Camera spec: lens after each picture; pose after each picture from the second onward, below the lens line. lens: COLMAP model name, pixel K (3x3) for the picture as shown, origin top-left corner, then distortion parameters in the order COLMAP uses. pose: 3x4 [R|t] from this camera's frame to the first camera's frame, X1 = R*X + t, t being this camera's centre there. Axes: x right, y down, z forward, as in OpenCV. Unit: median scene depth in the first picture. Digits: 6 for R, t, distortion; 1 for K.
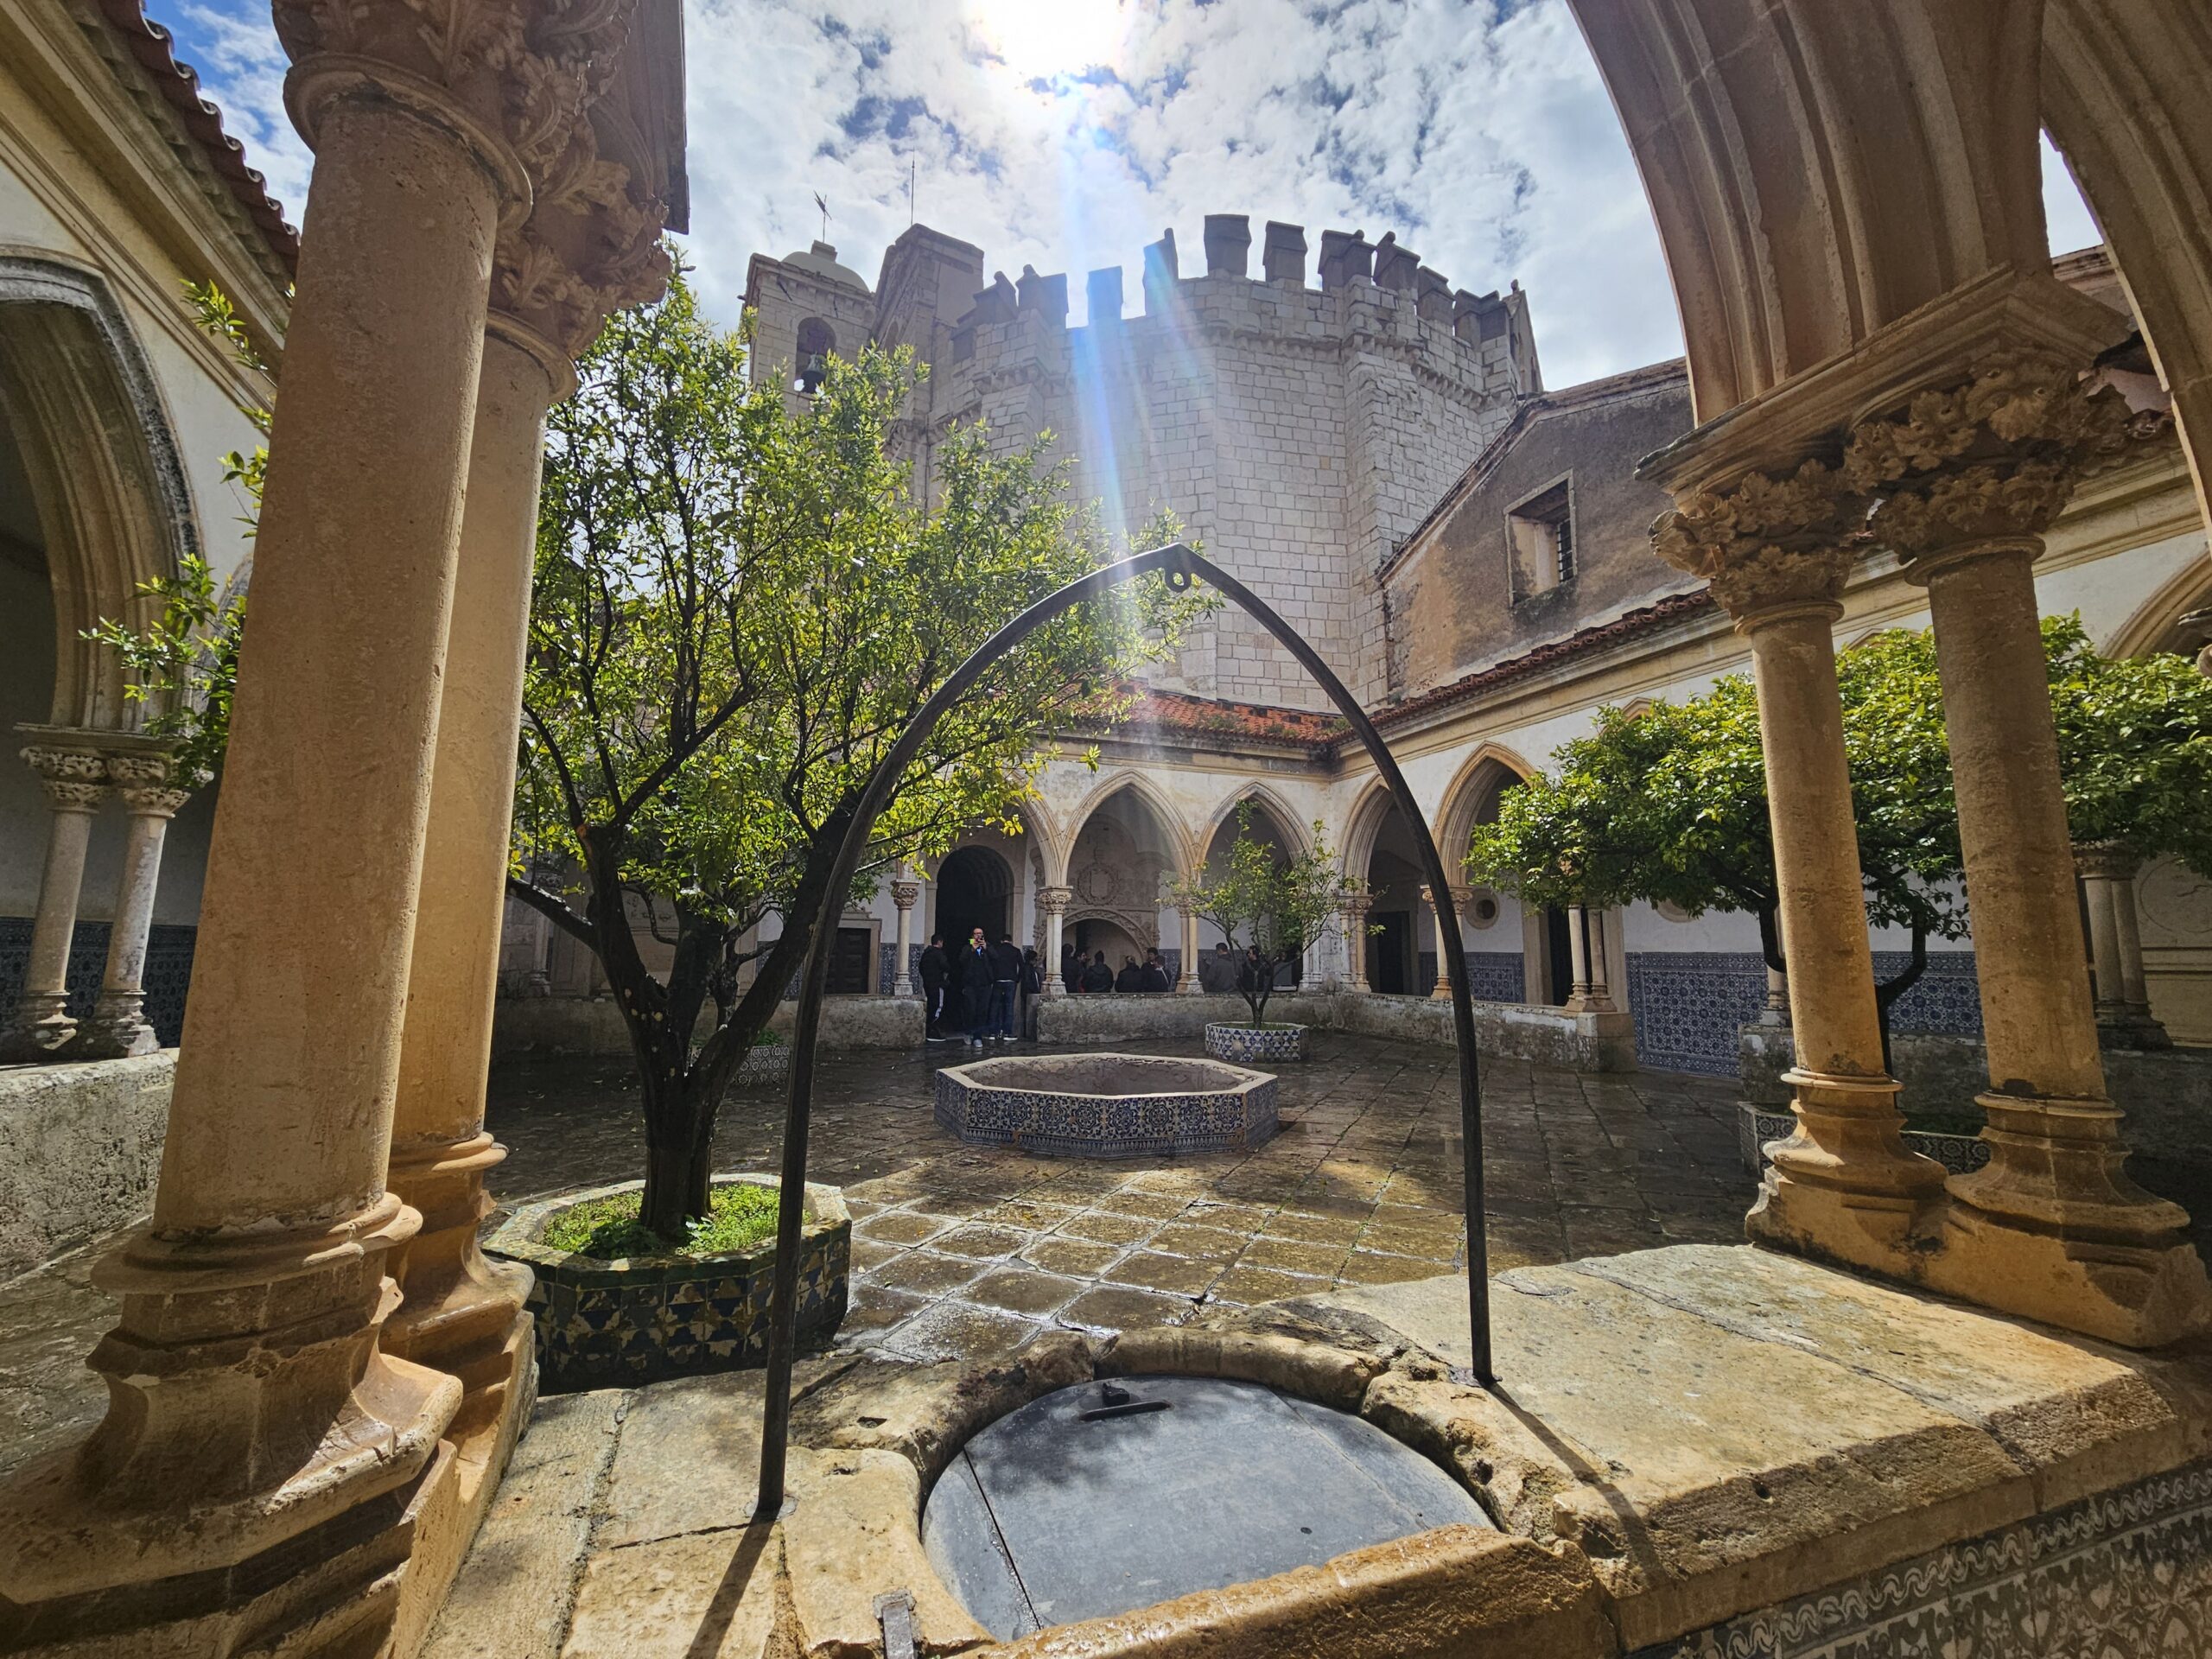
lens RADIAL K [[904.3, 0, 1092.3], [0, 904.3, 834.5], [0, 0, 1]] dist [0.000126, -0.000151]
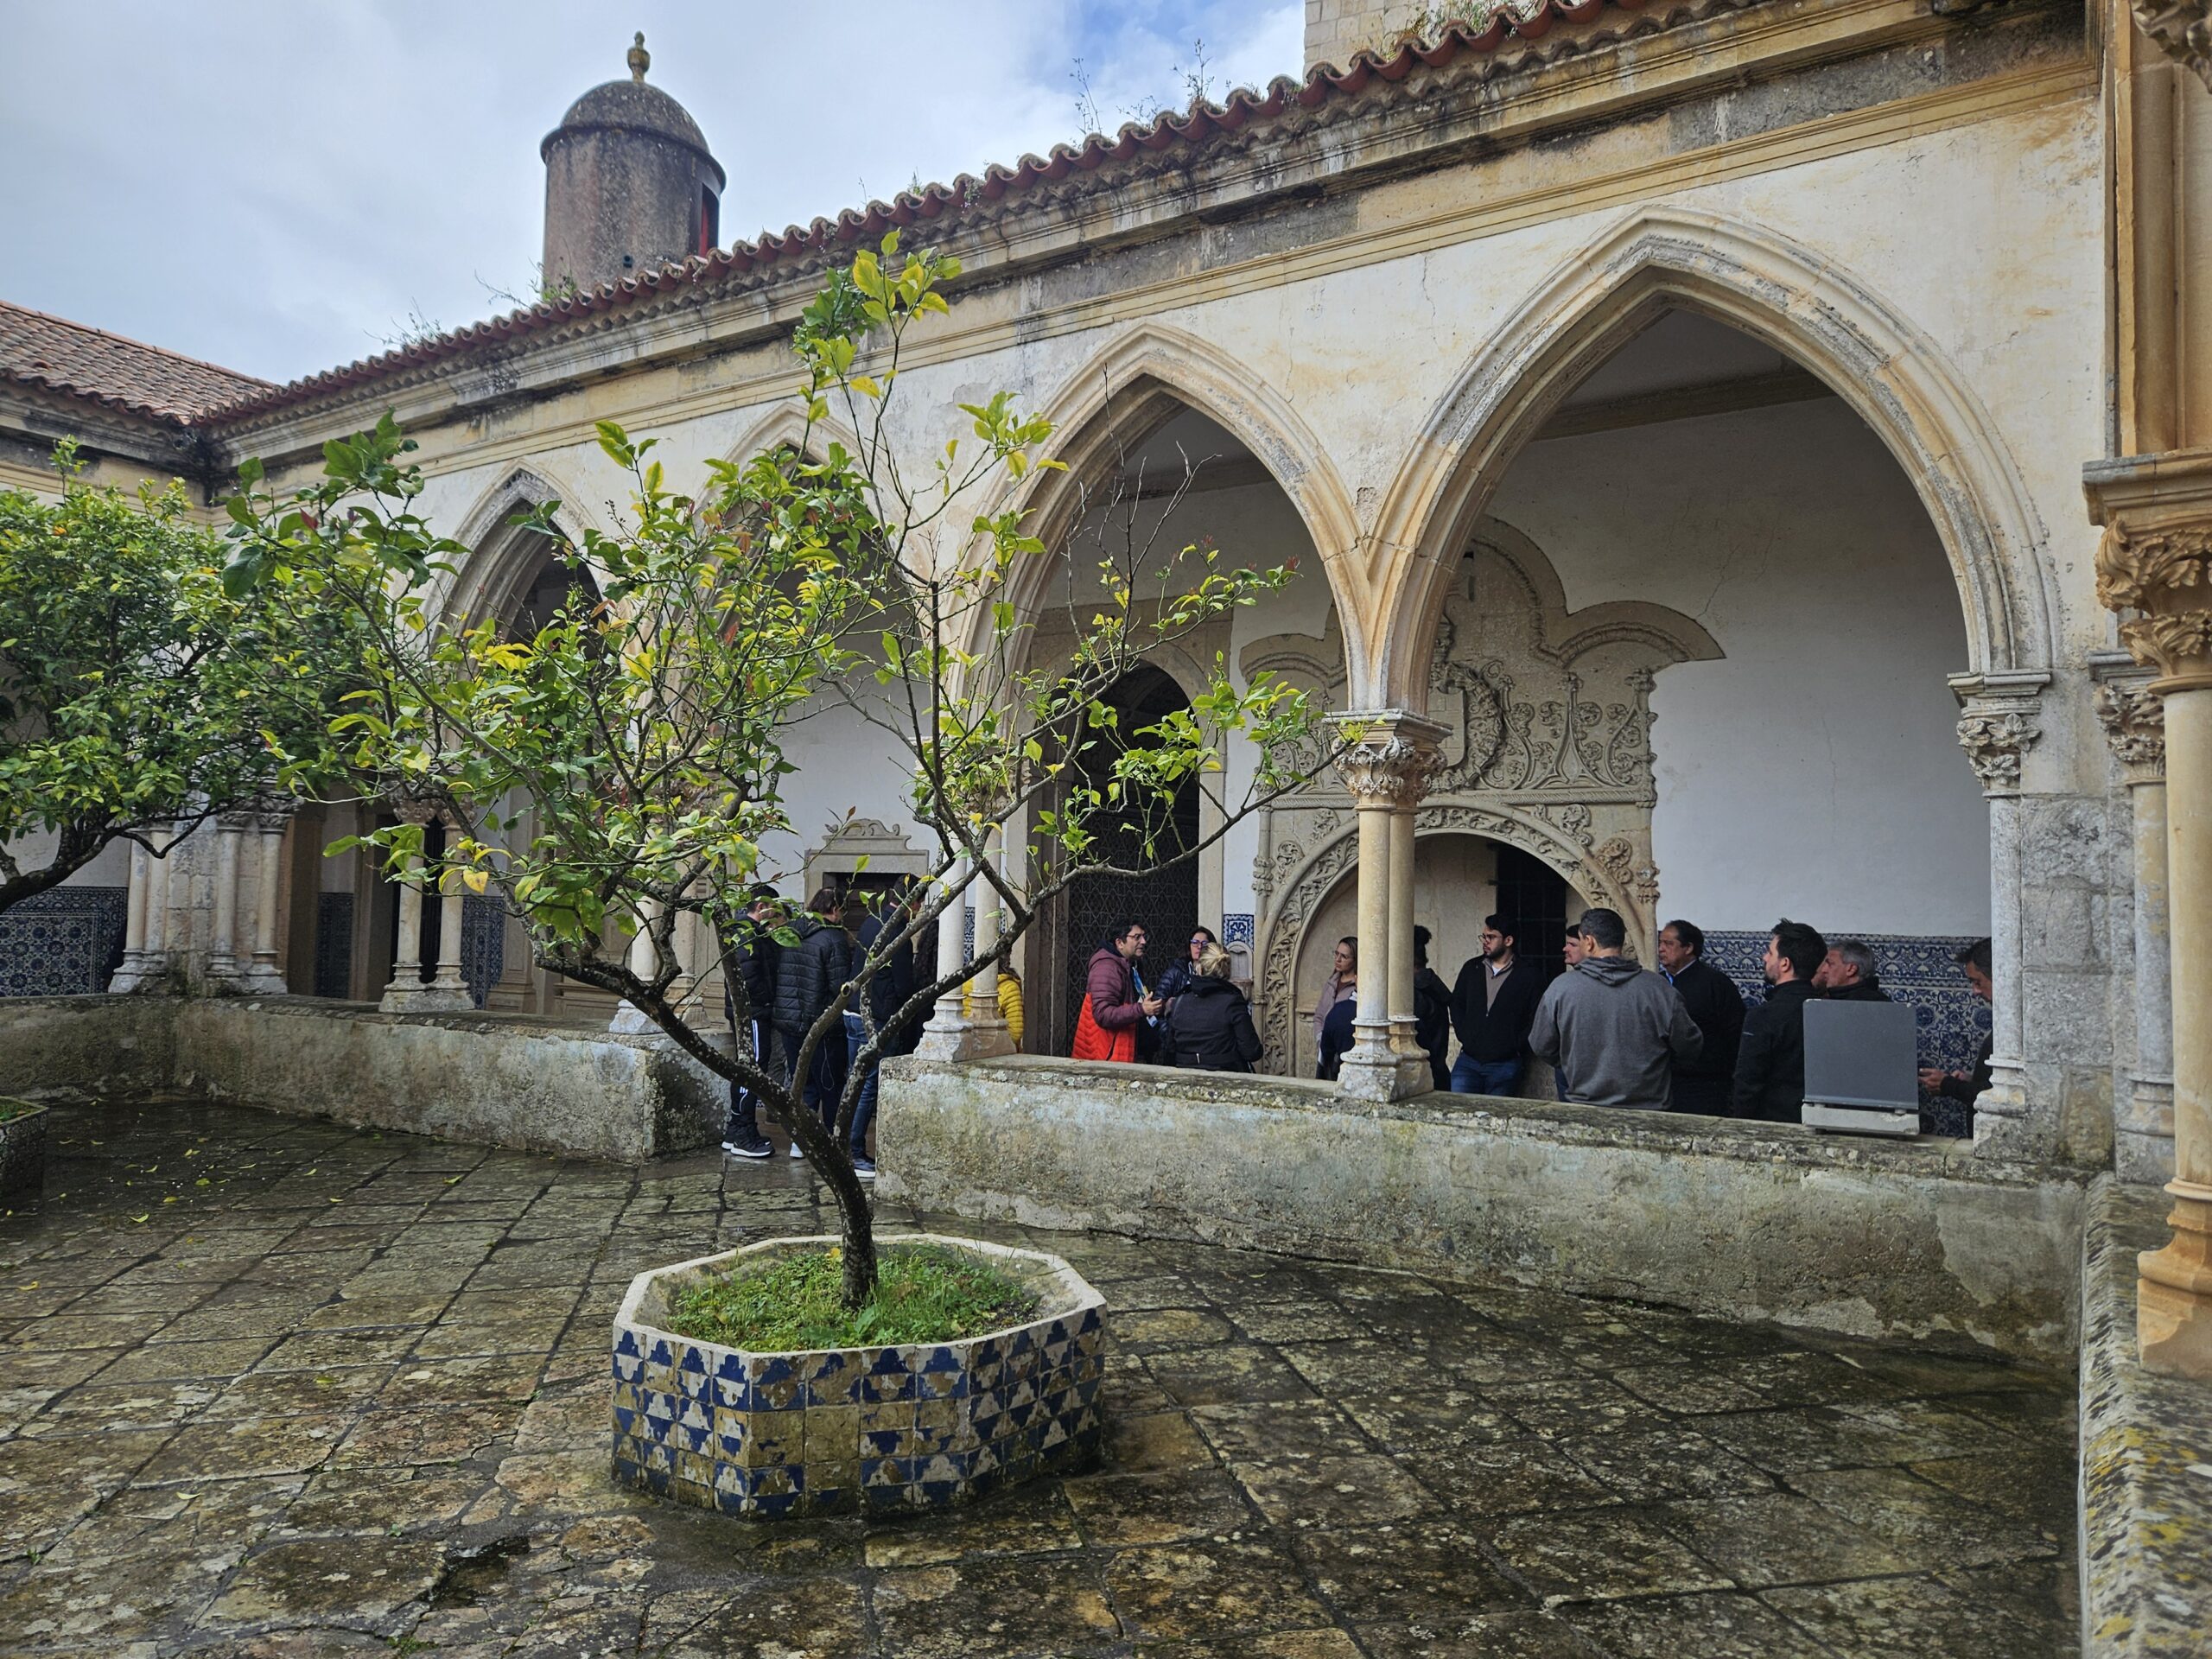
lens RADIAL K [[1478.5, 0, 1106.0], [0, 1478.5, 829.5], [0, 0, 1]] dist [0.064137, -0.061647]
pose [[0.619827, -0.038906, -0.783774, 1.058054], [0.092328, 0.995449, 0.023602, 0.205074], [0.779288, -0.086994, 0.620598, 1.735309]]
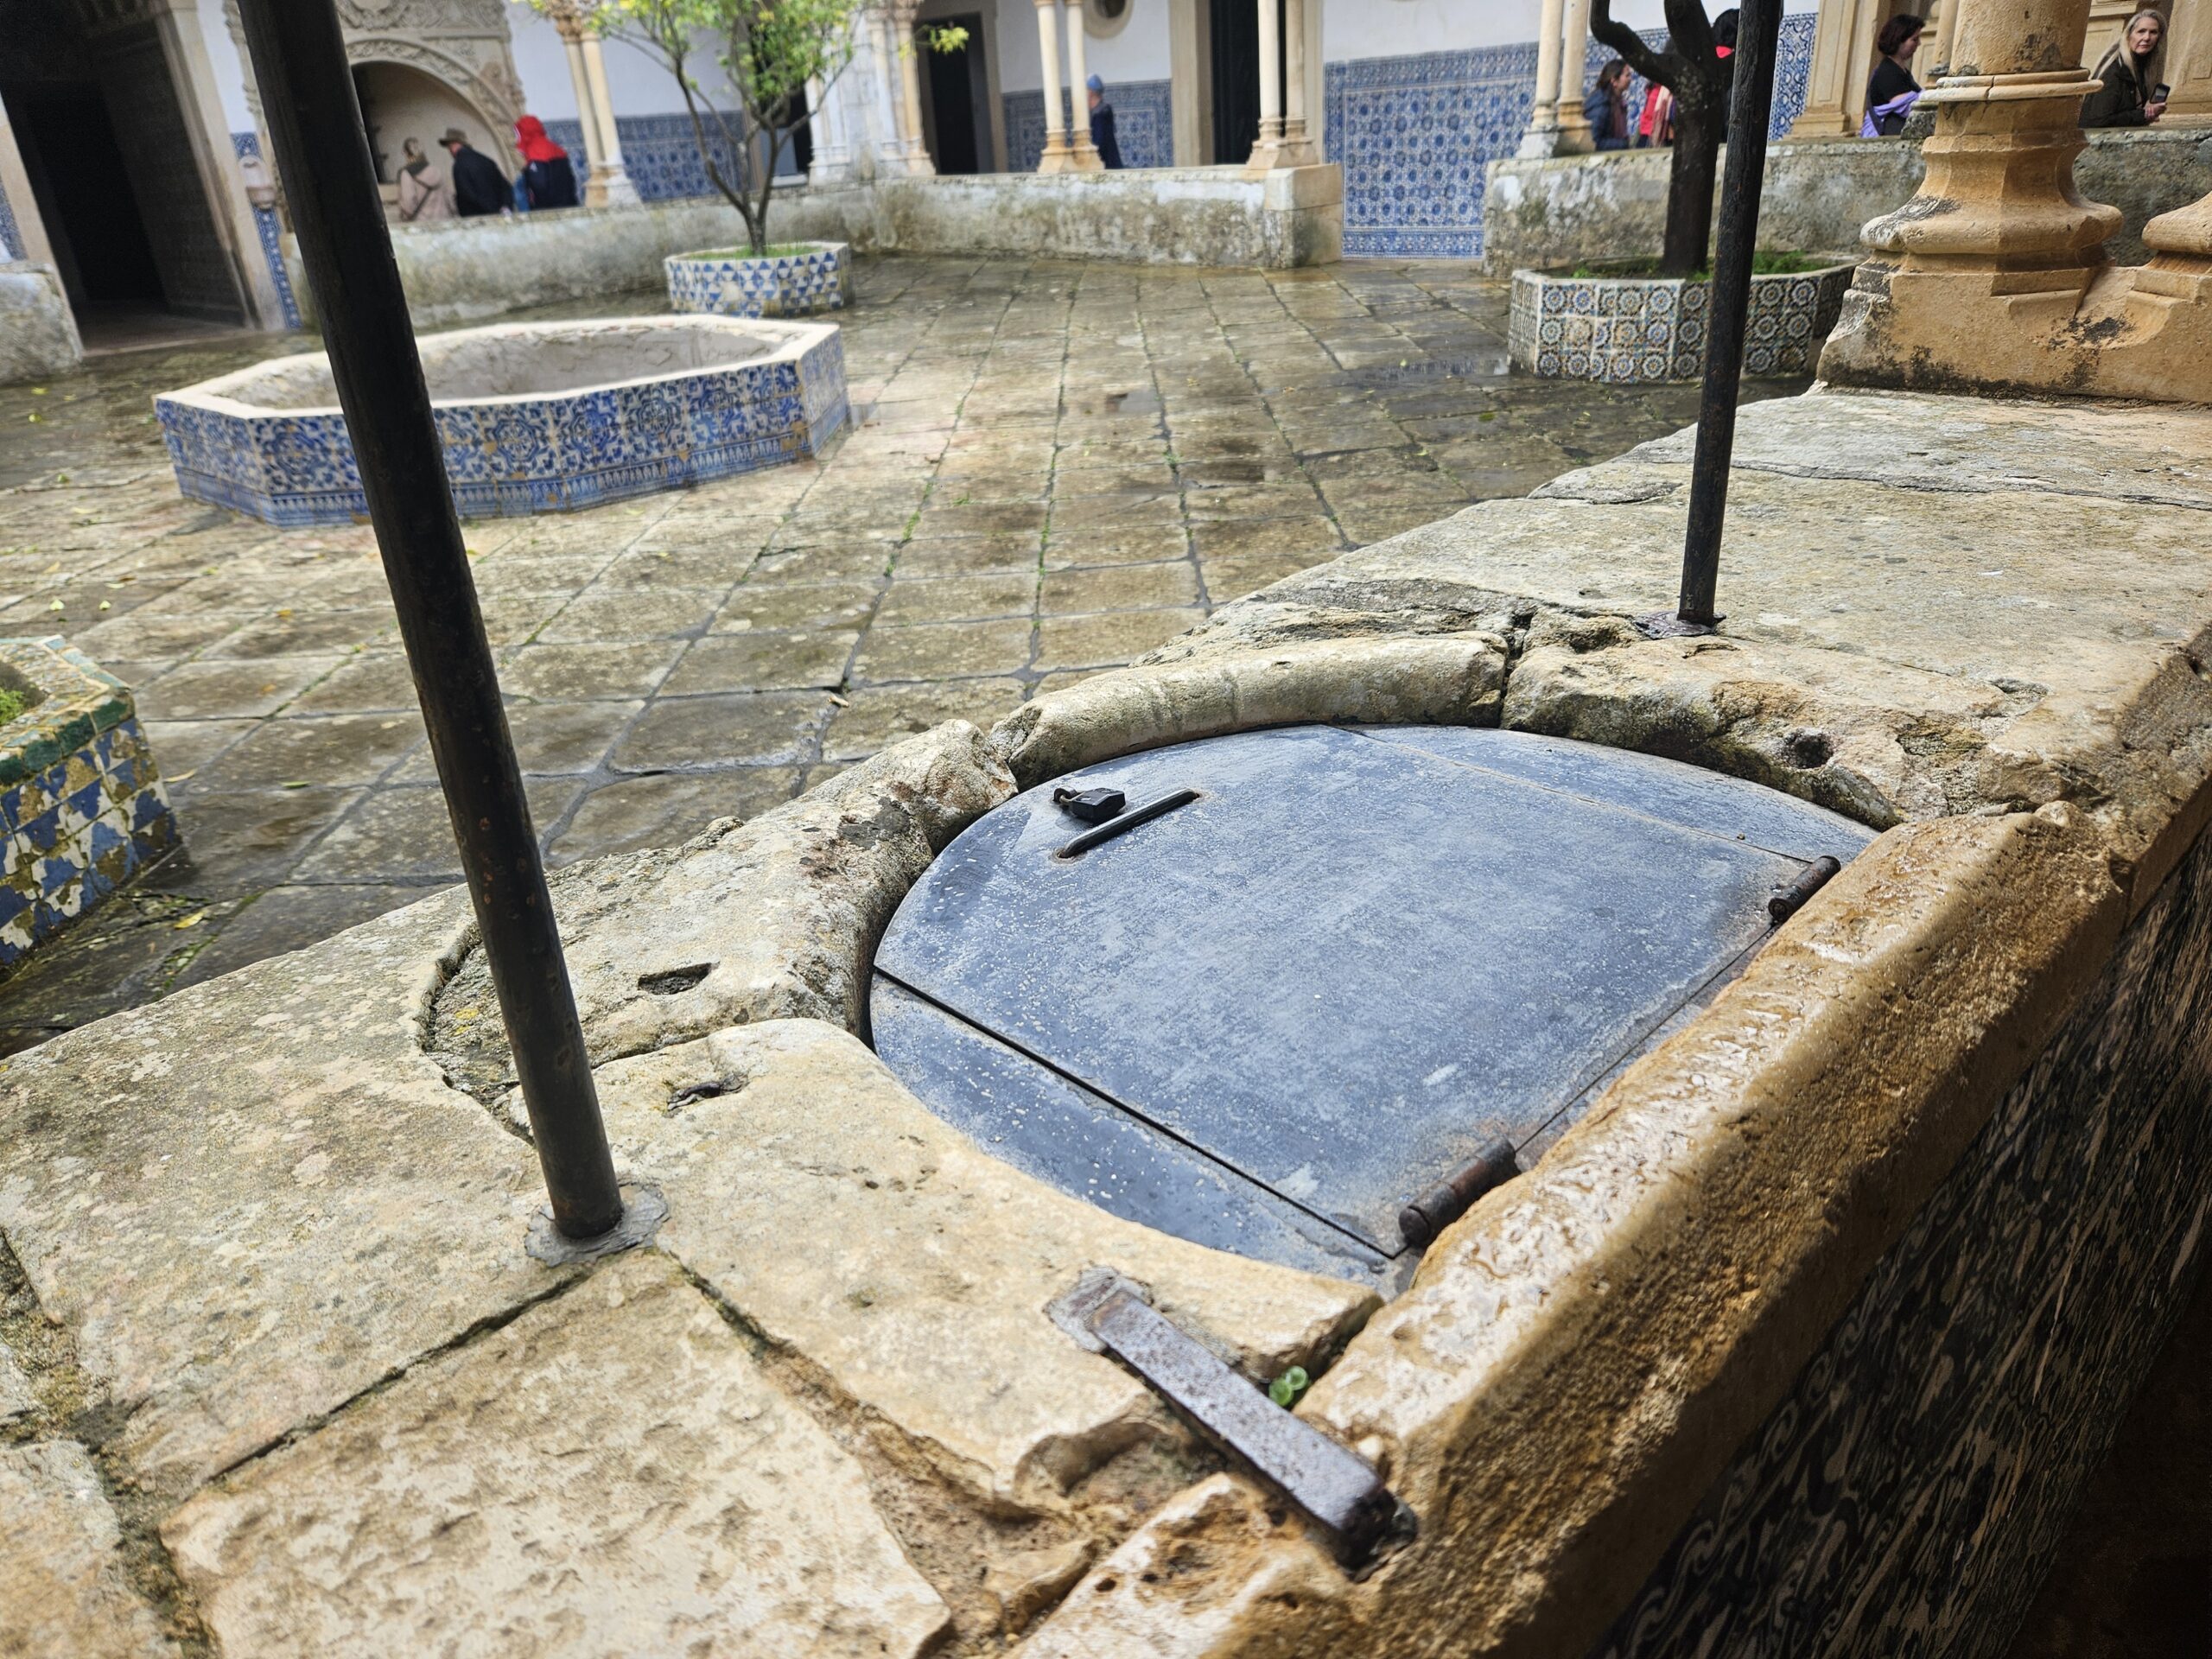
lens RADIAL K [[1478.5, 0, 1106.0], [0, 1478.5, 829.5], [0, 0, 1]] dist [0.064137, -0.061647]
pose [[0.908780, -0.241879, 0.340020, -0.045208], [0.021279, 0.840659, 0.541146, 0.036626], [-0.416733, -0.484548, 0.769121, 0.068882]]
